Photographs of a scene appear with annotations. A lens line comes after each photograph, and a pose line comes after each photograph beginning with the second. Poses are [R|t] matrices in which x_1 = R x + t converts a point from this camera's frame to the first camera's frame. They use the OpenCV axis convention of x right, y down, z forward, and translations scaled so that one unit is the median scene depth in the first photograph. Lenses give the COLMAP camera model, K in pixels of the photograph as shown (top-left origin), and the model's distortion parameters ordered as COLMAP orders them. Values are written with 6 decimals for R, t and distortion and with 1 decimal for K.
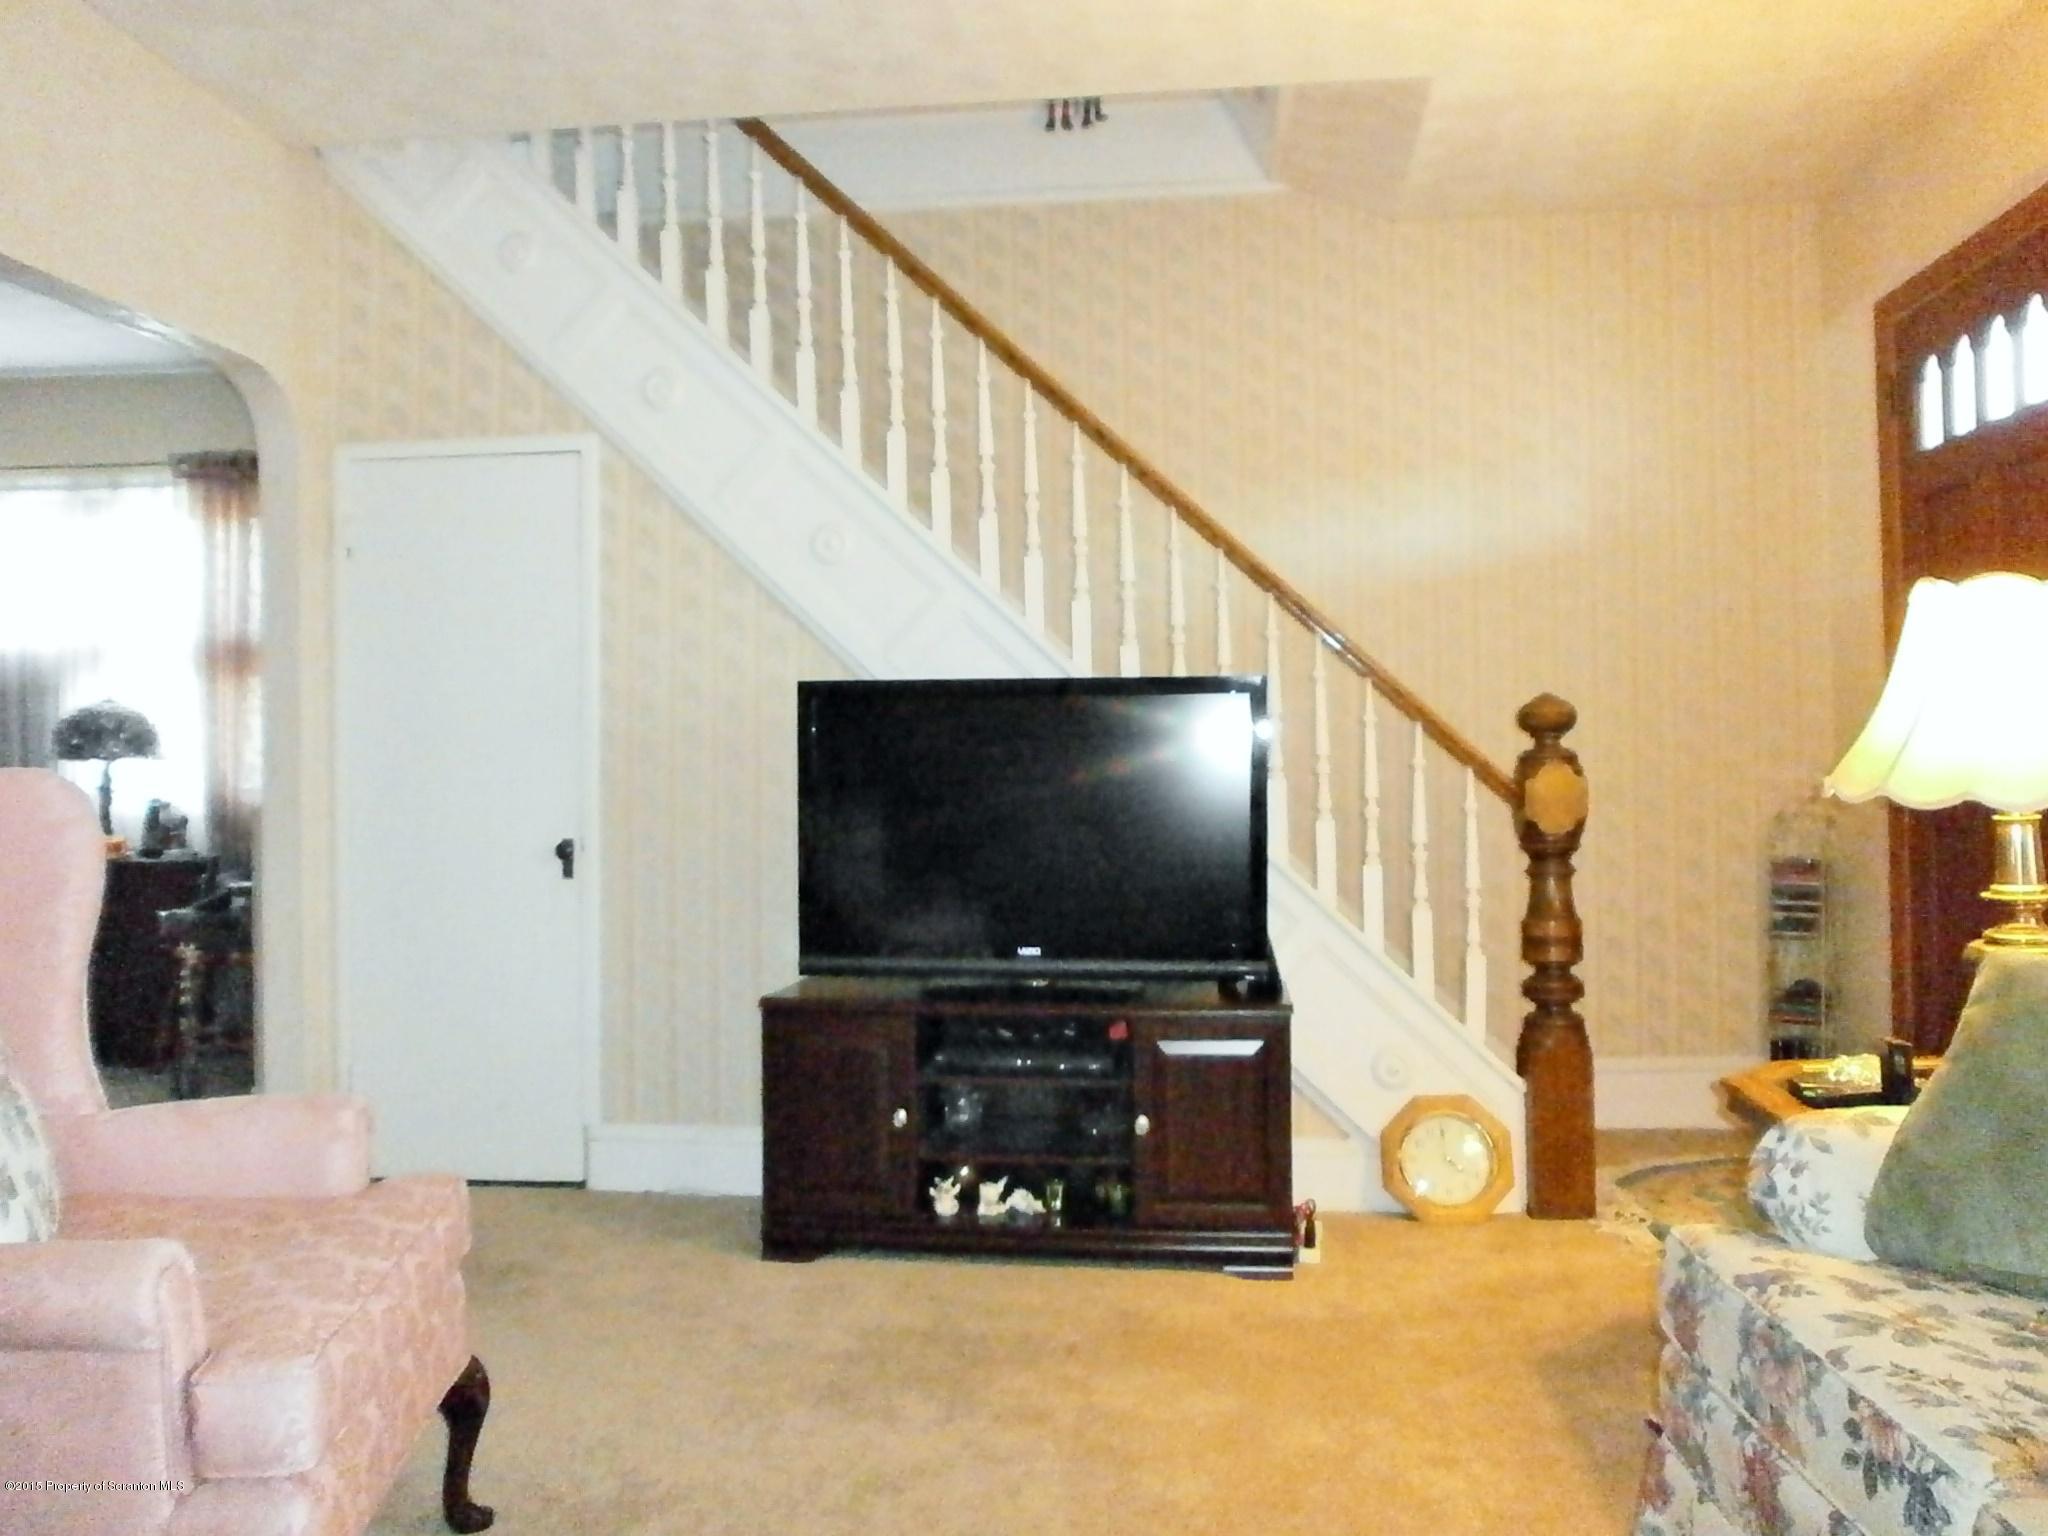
lens RADIAL K [[1605.5, 0, 1022.7], [0, 1605.5, 768.9], [0, 0, 1]] dist [-0.074770, 0.053668]
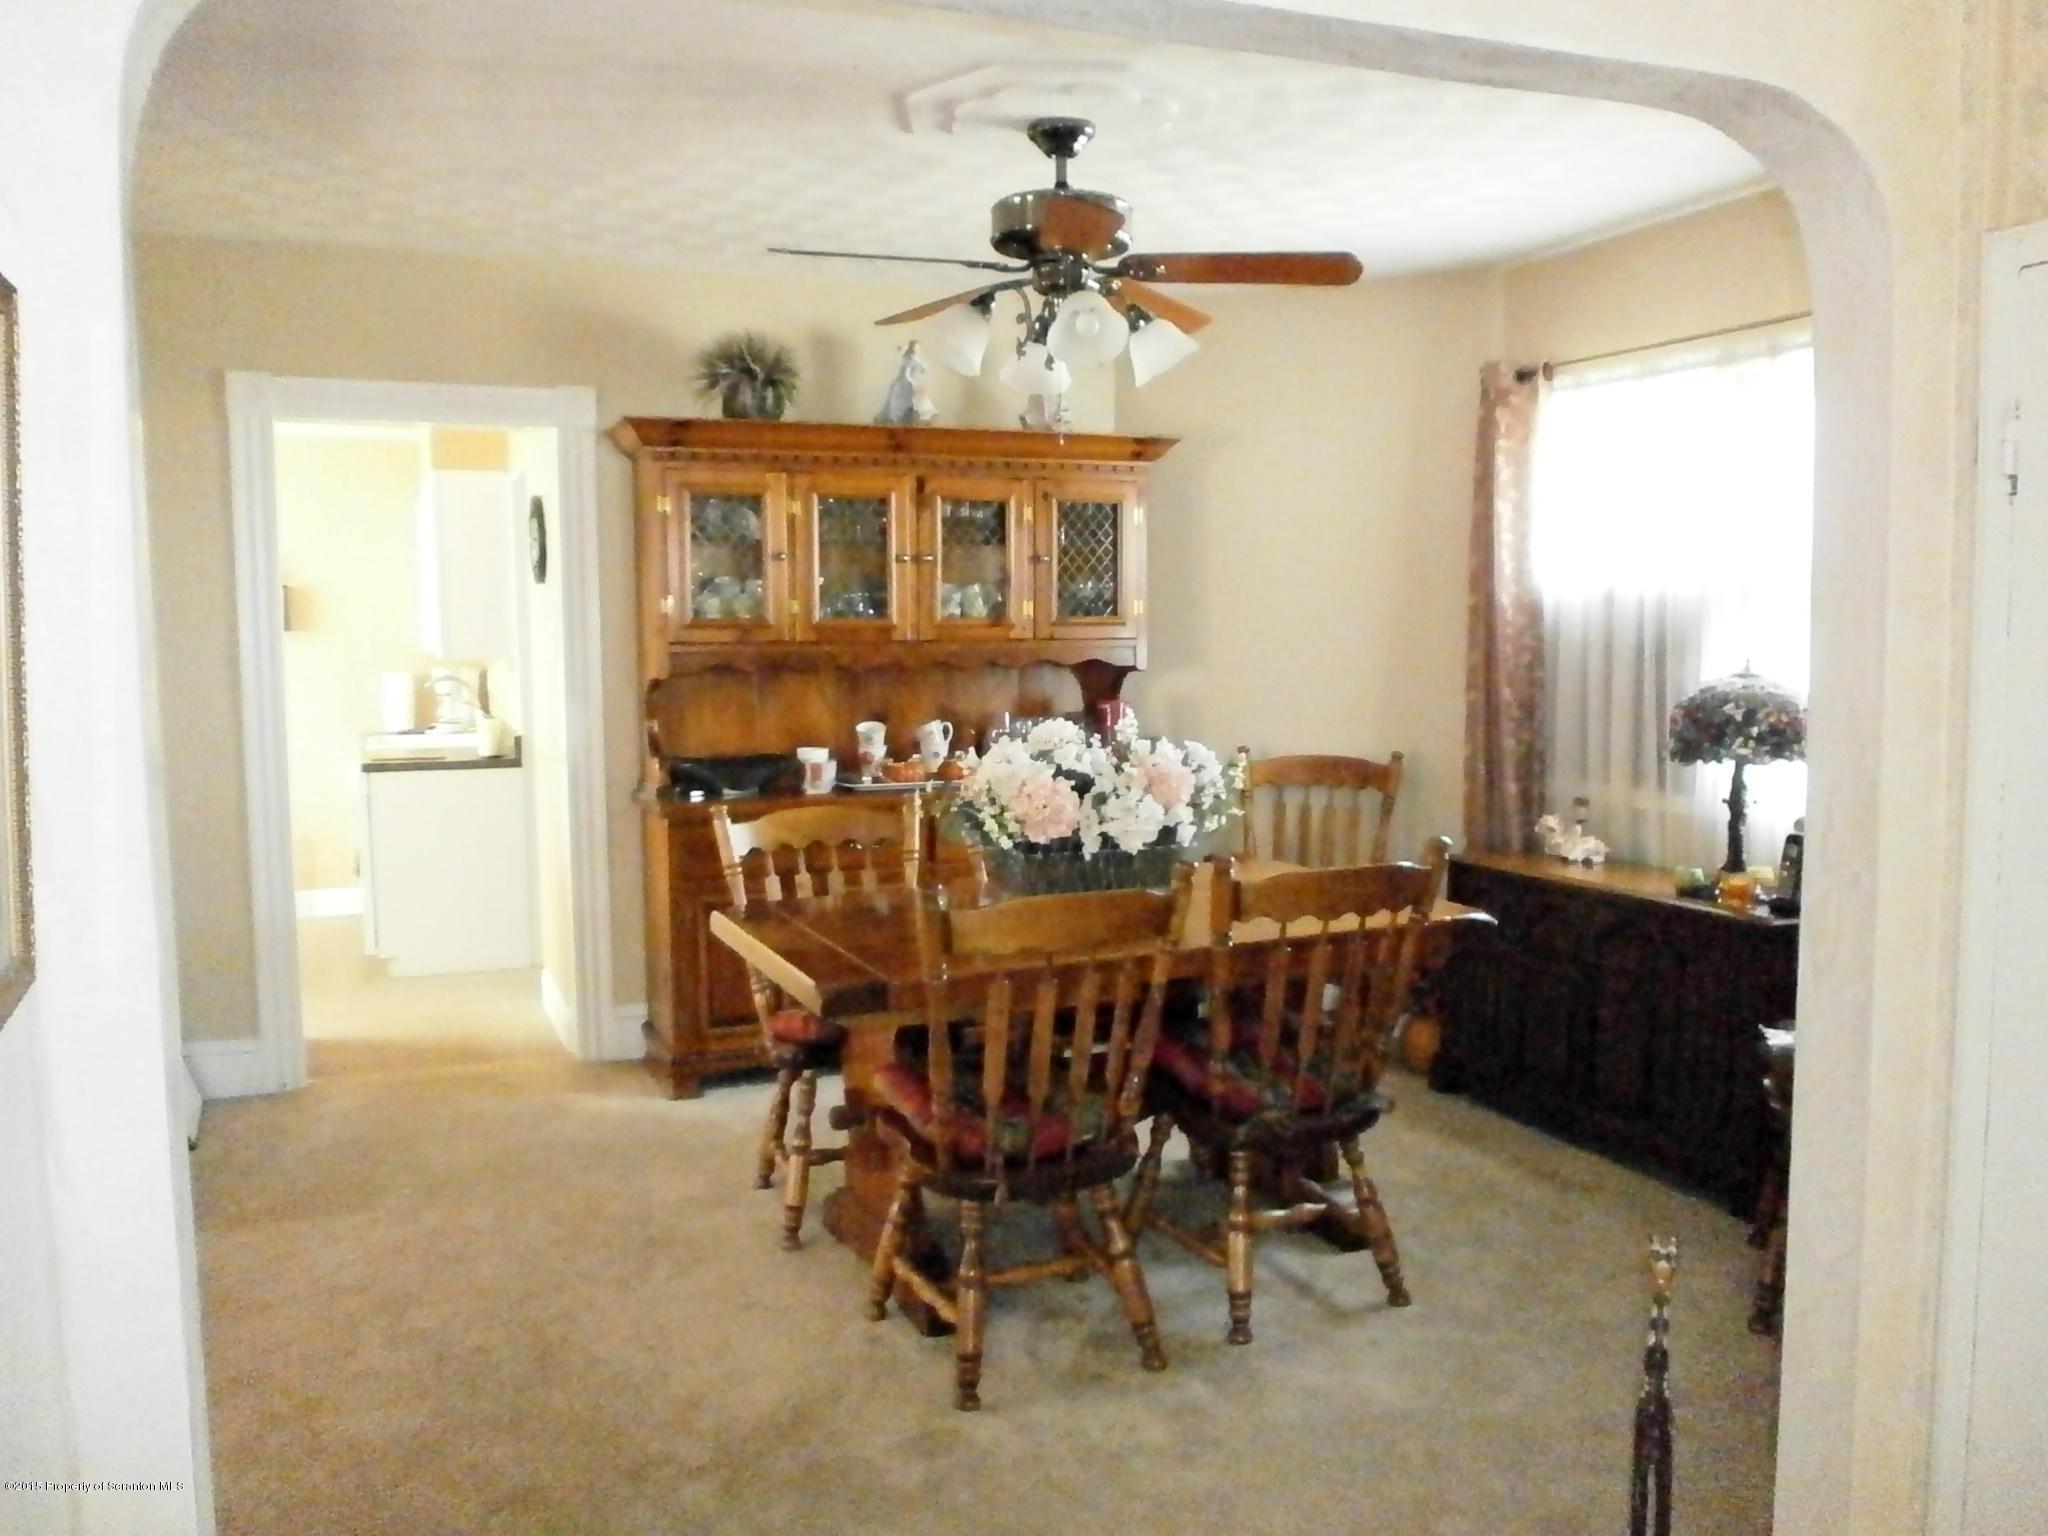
lens RADIAL K [[1605.5, 0, 1021.3], [0, 1605.5, 763.0], [0, 0, 1]] dist [-0.074770, 0.053668]
pose [[0.470250, 0.075047, -0.879336, -0.117799], [0.020775, 0.995160, 0.096042, -0.077971], [0.882289, -0.063432, 0.466415, 0.397820]]
